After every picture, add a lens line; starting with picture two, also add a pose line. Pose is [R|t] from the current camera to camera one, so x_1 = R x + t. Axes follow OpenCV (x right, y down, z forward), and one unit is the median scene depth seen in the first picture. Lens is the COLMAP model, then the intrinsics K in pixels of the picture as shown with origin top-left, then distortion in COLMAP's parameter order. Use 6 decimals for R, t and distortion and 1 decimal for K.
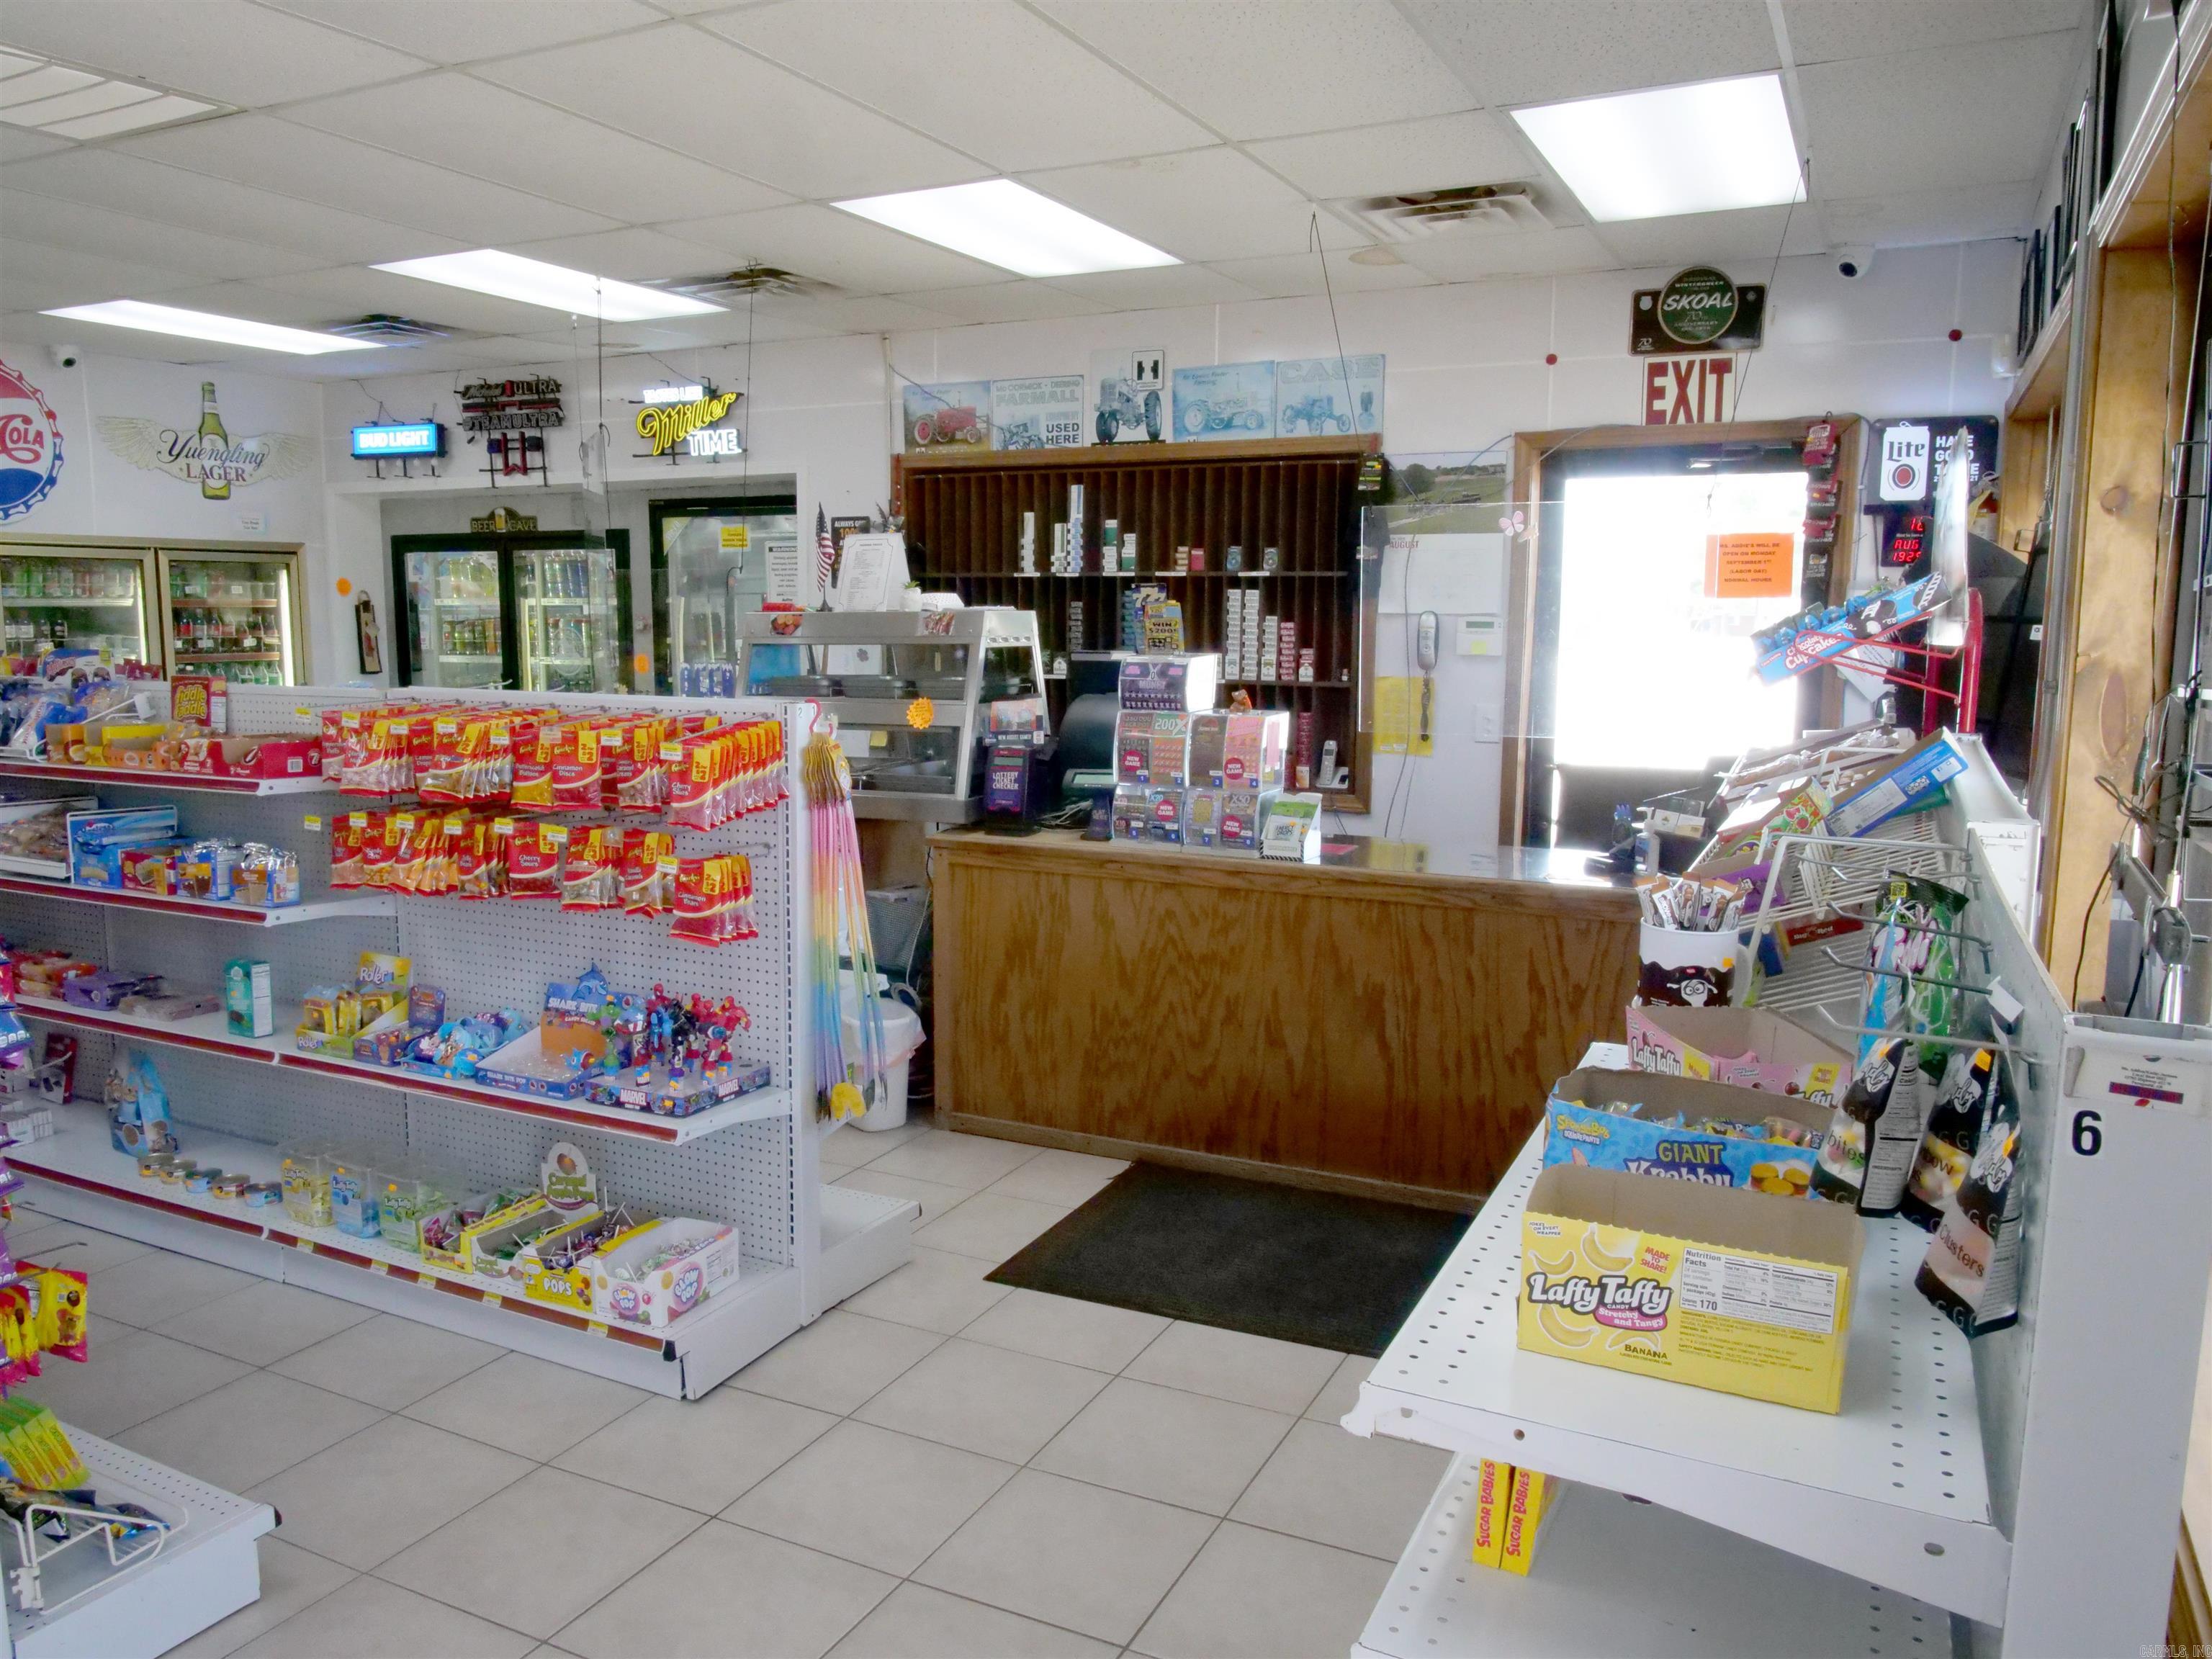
lens RADIAL K [[1620.1, 0, 1106.0], [0, 1620.1, 829.5], [0, 0, 1]] dist [-0.027714, -0.001885]
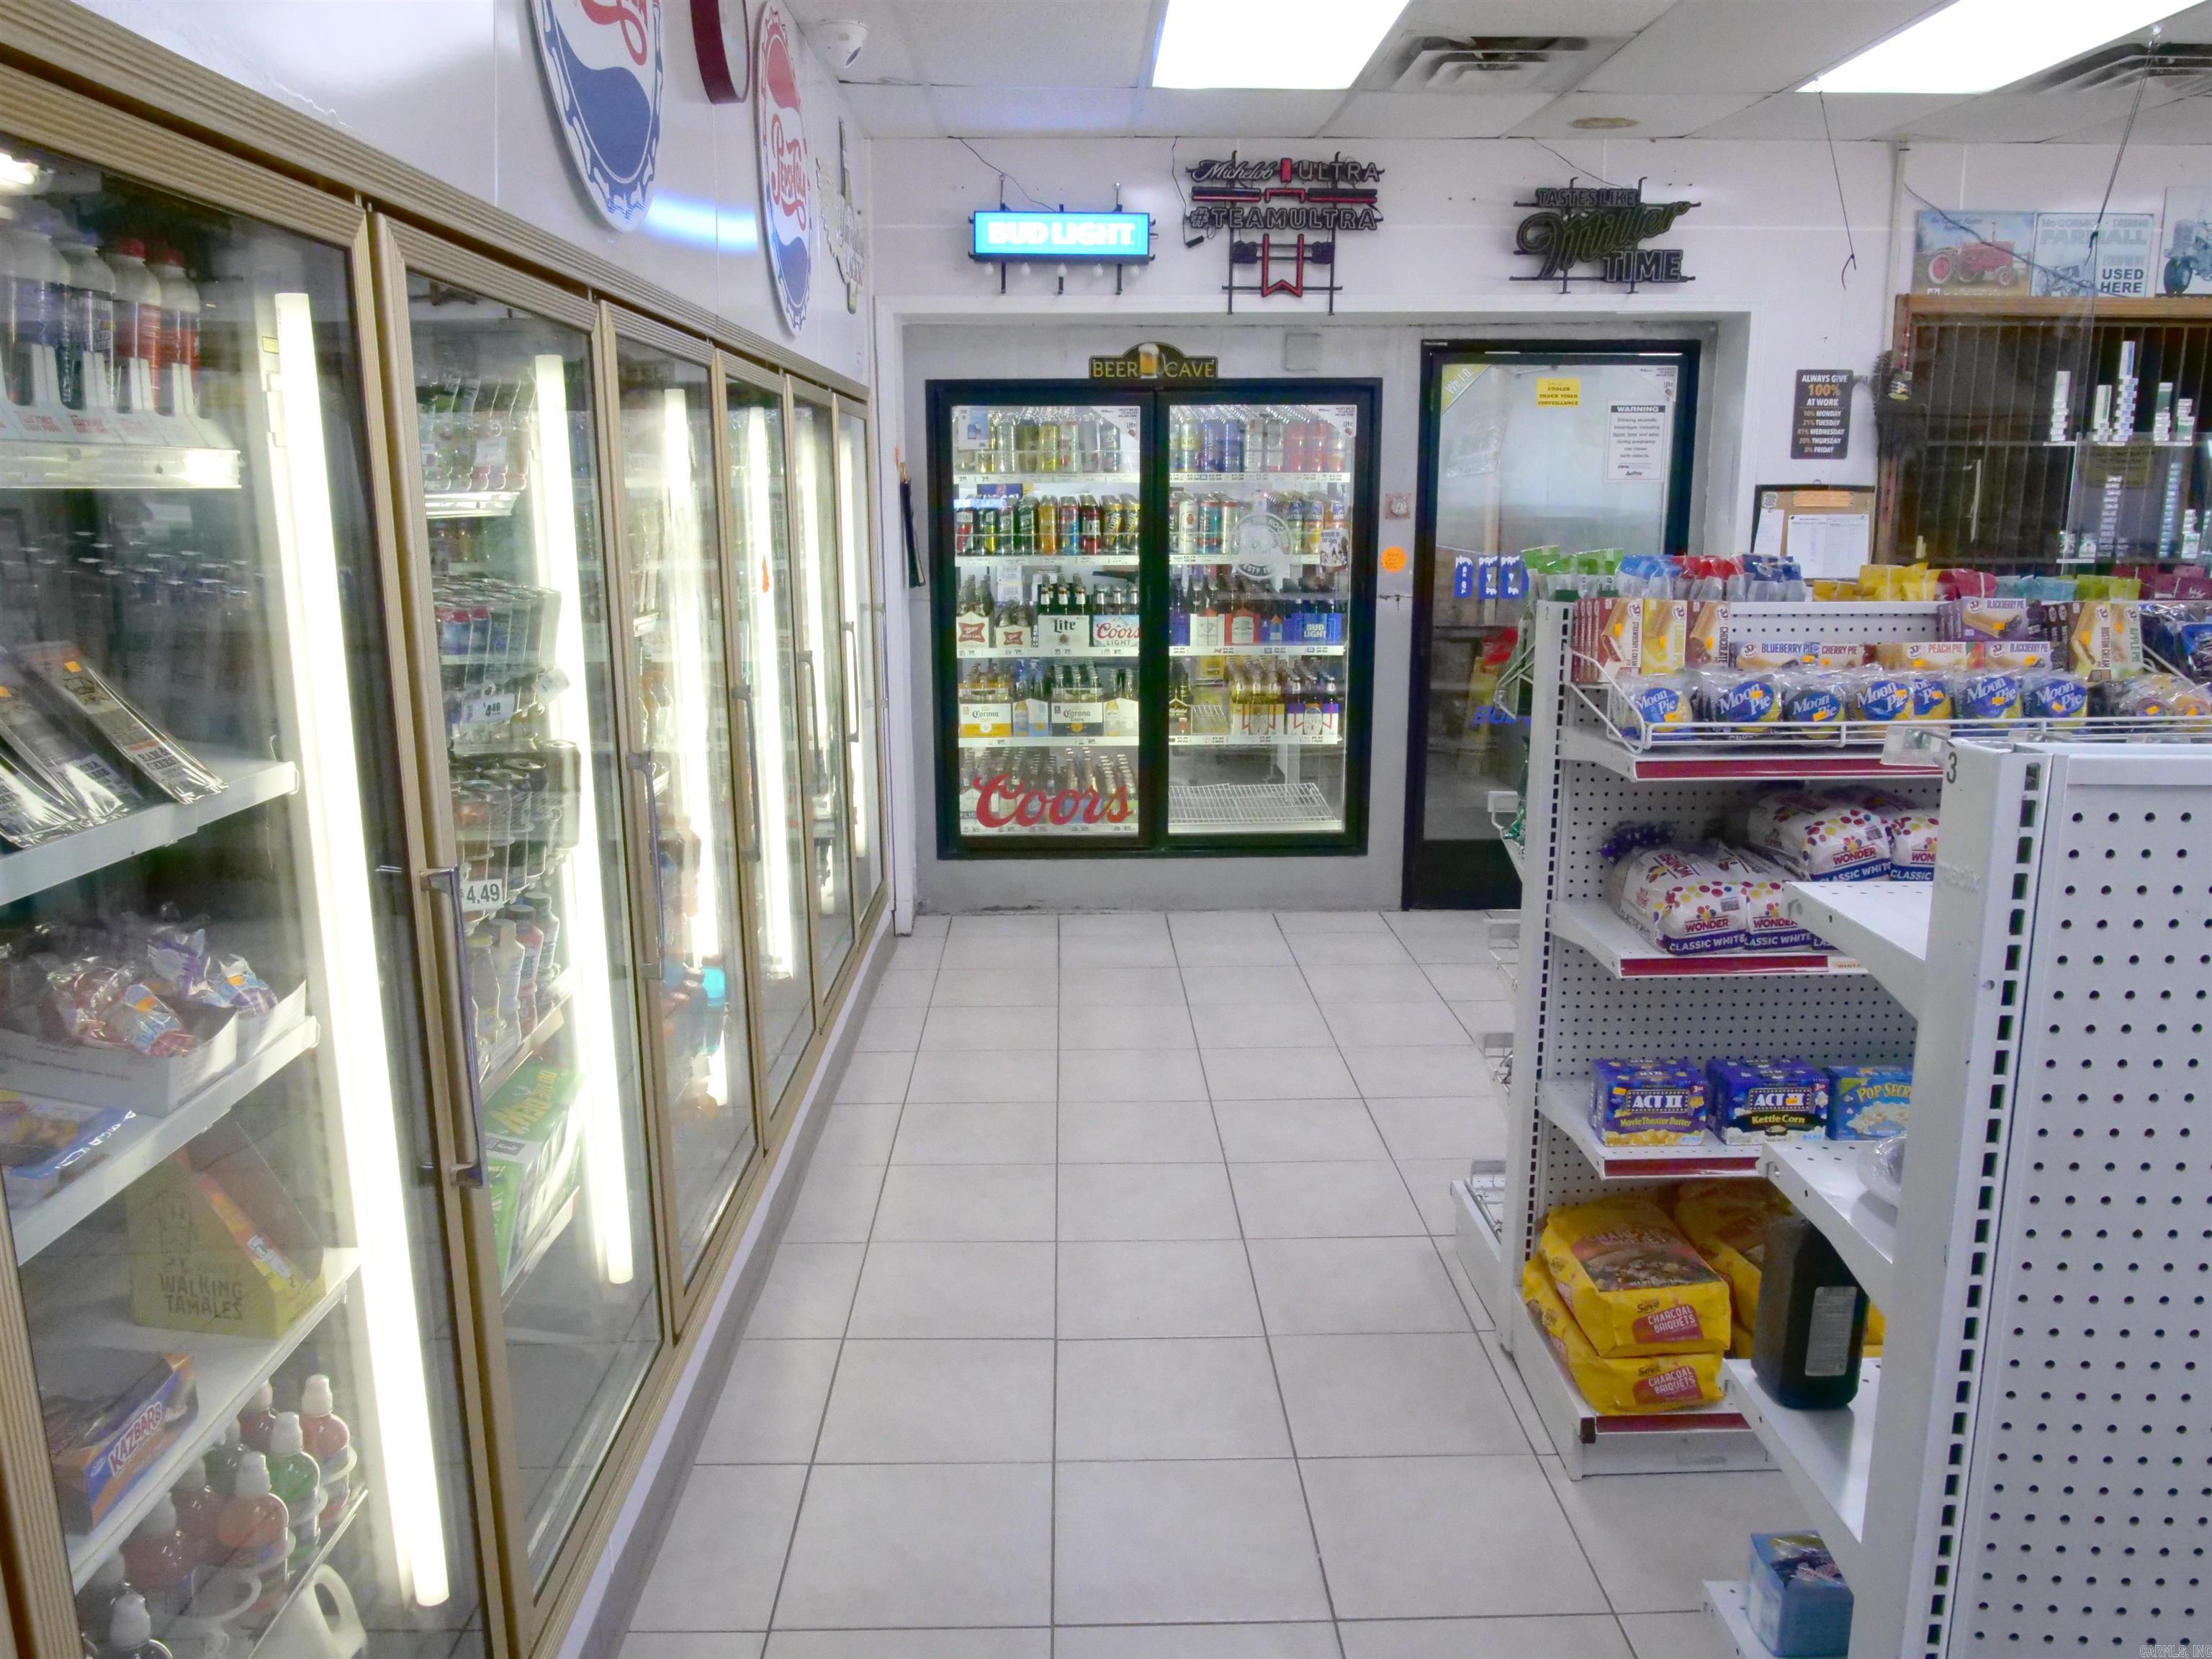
lens RADIAL K [[1620.1, 0, 1106.0], [0, 1620.1, 829.5], [0, 0, 1]] dist [-0.027714, -0.001885]
pose [[0.887203, -0.107770, 0.448616, -0.884245], [0.072273, 0.992796, 0.095567, -0.069141], [-0.455683, -0.052364, 0.888601, 0.445626]]
